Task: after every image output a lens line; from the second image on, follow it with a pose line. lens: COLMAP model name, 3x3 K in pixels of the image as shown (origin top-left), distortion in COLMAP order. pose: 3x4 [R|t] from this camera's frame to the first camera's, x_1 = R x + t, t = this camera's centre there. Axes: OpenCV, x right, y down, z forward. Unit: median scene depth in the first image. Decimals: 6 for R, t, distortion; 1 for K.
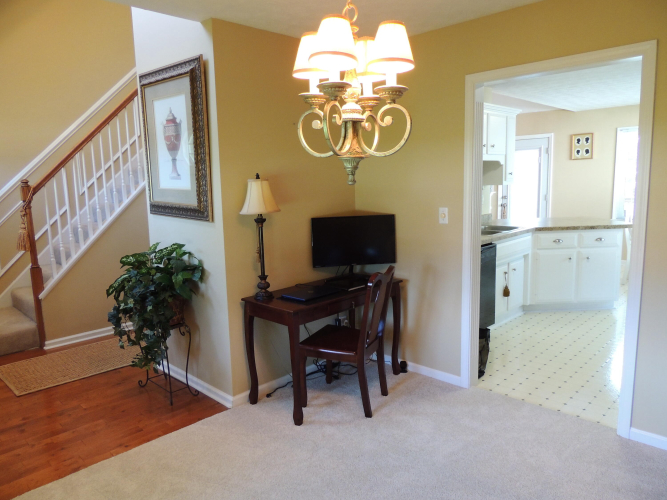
lens RADIAL K [[475.9, 0, 334.8], [0, 475.9, 250.3], [0, 0, 1]] dist [-0.022488, 0.004648]
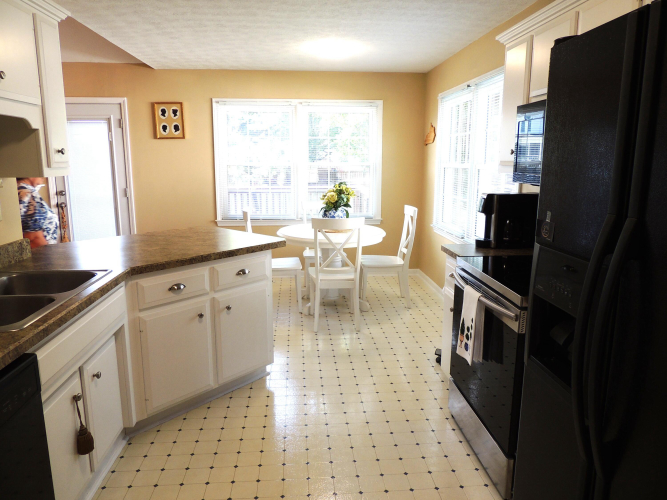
lens RADIAL K [[475.9, 0, 336.5], [0, 475.9, 250.8], [0, 0, 1]] dist [-0.022488, 0.004648]
pose [[0.654978, -0.110713, 0.747494, 0.120290], [0.089563, 0.993610, 0.068688, -0.046149], [-0.750322, 0.021959, 0.660708, 0.311152]]
